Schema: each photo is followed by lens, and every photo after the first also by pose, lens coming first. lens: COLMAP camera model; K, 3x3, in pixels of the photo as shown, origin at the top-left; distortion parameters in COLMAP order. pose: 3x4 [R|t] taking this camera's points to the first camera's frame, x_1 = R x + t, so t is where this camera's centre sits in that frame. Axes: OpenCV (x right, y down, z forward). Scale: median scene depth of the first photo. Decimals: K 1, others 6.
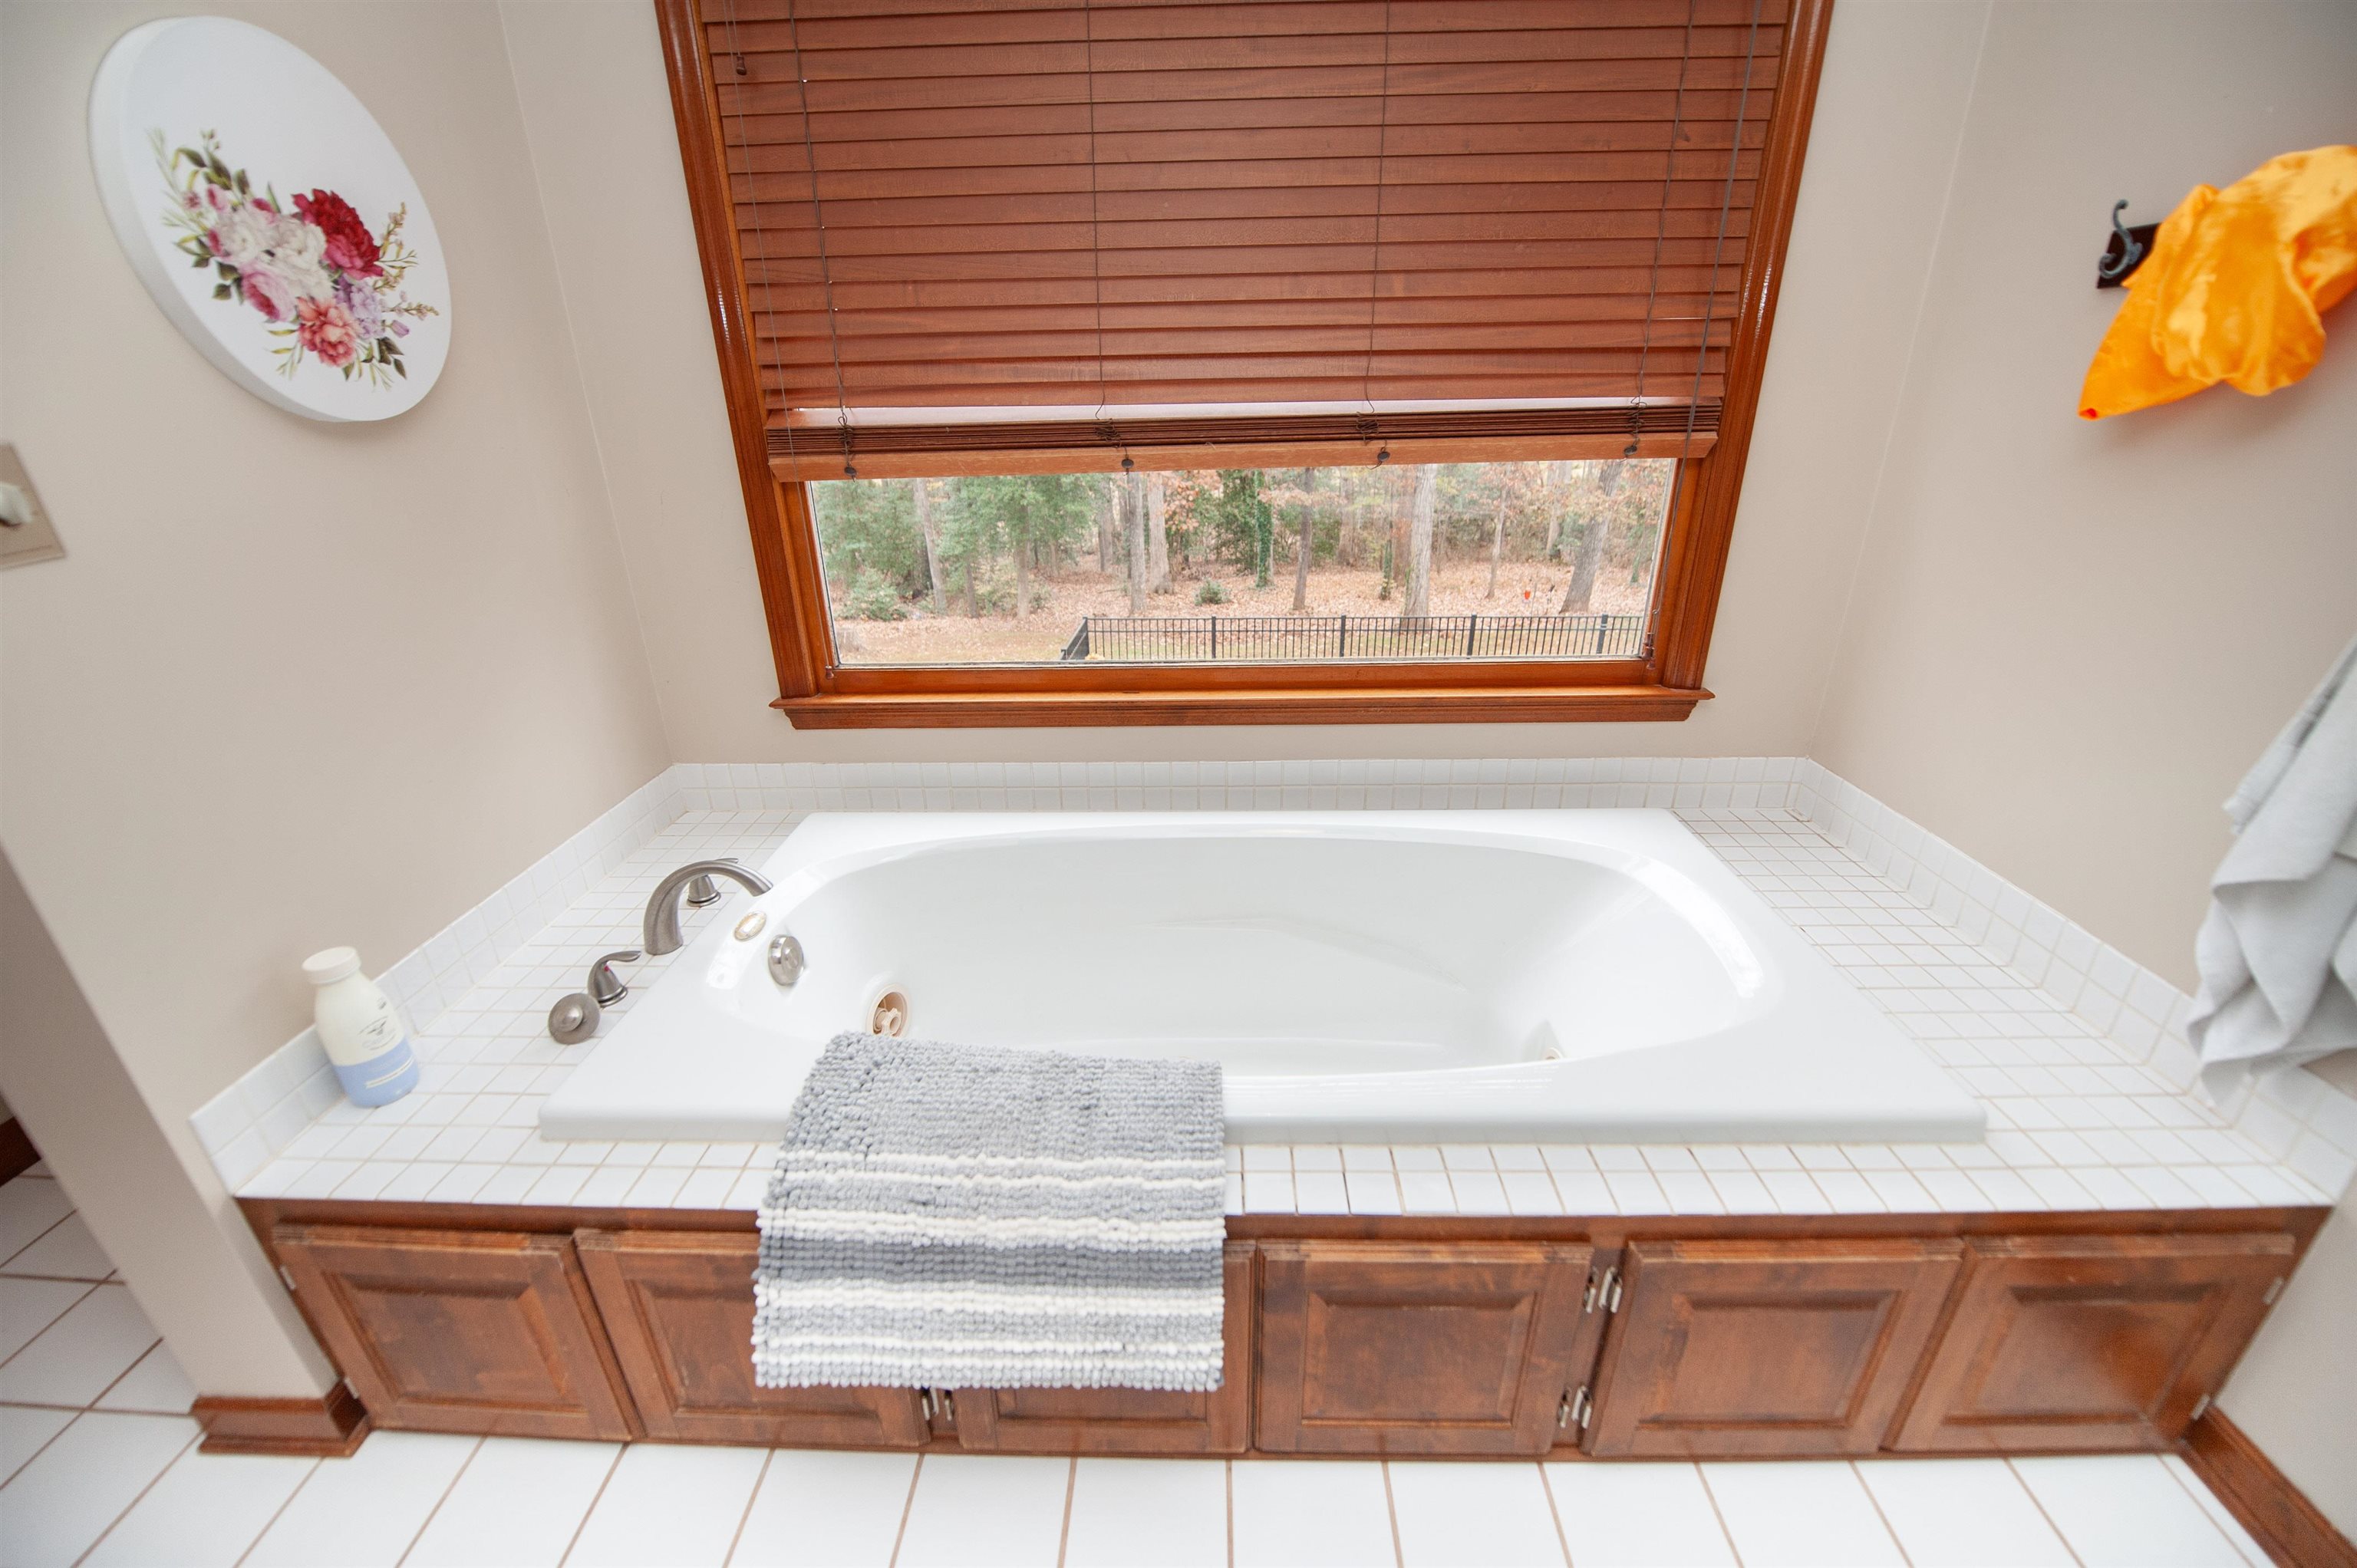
lens RADIAL K [[938.0, 0, 1183.1], [0, 938.0, 789.3], [0, 0, 1]] dist [-0.016090, -0.003090]
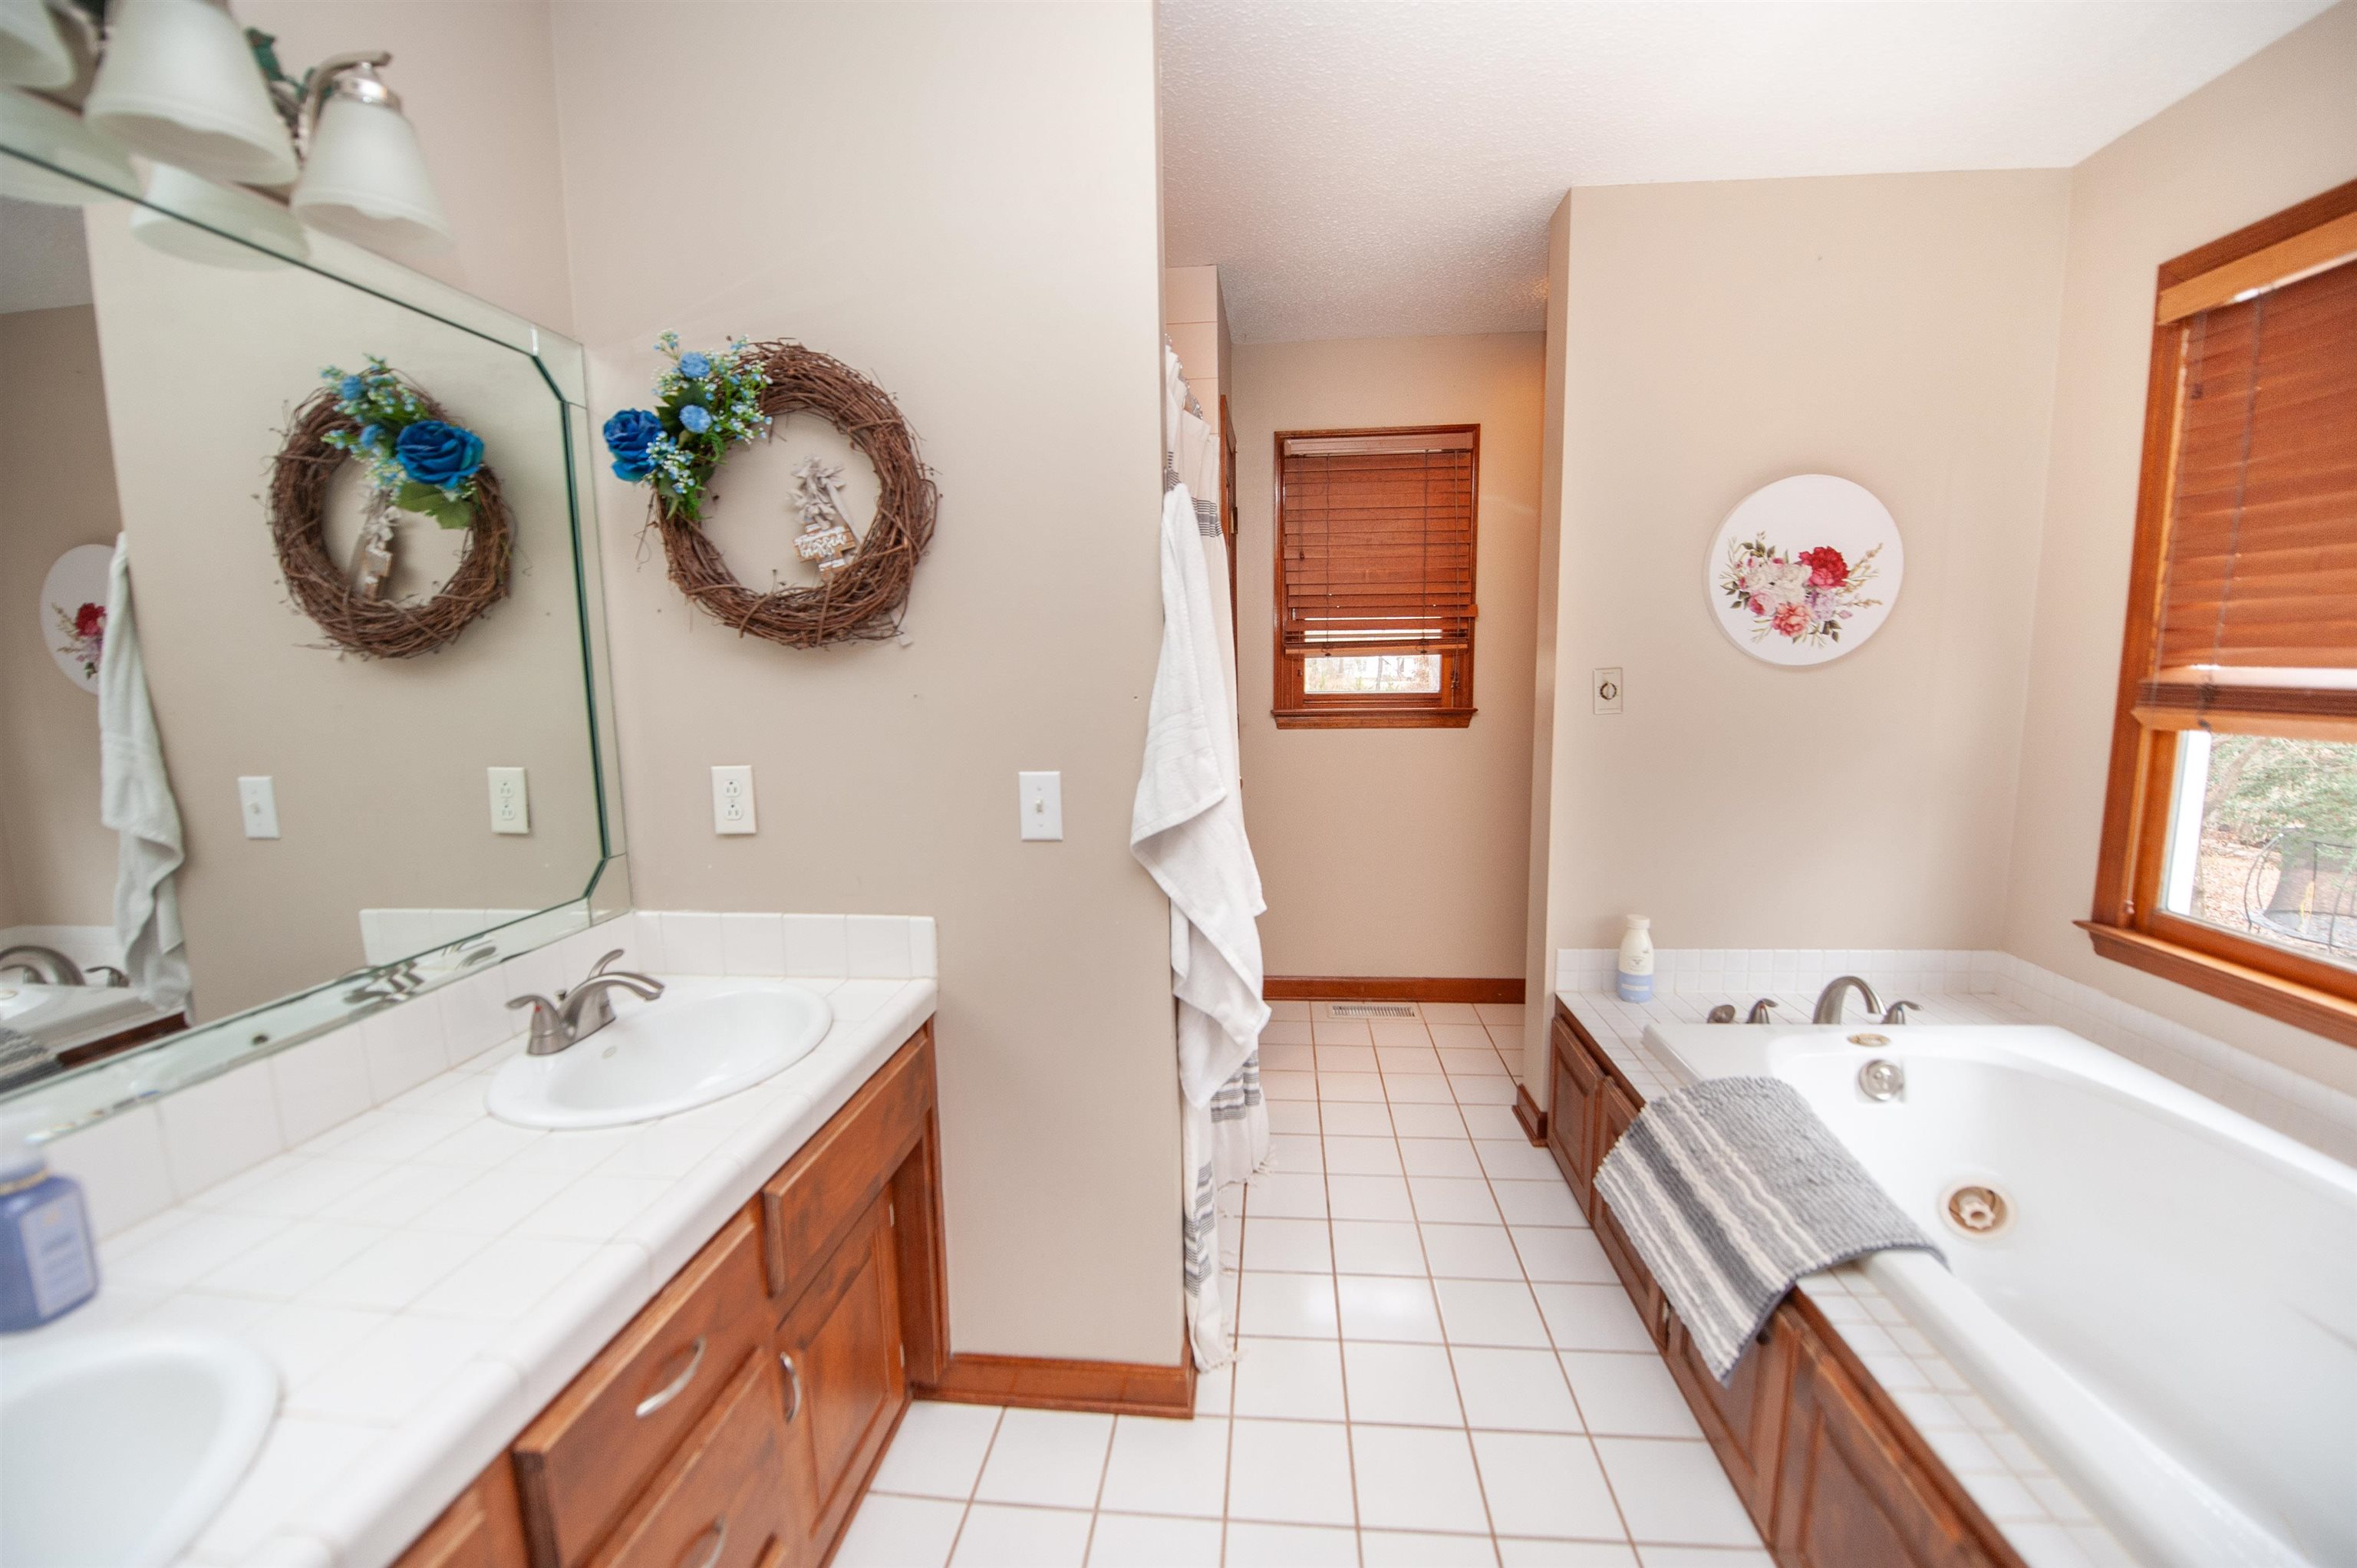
lens RADIAL K [[938.0, 0, 1183.1], [0, 938.0, 789.3], [0, 0, 1]] dist [-0.016090, -0.003090]
pose [[-0.070451, 0.153693, -0.985604, 1.072043], [-0.374382, 0.911756, 0.168938, -0.041378], [0.924594, 0.380894, -0.006695, 0.003028]]
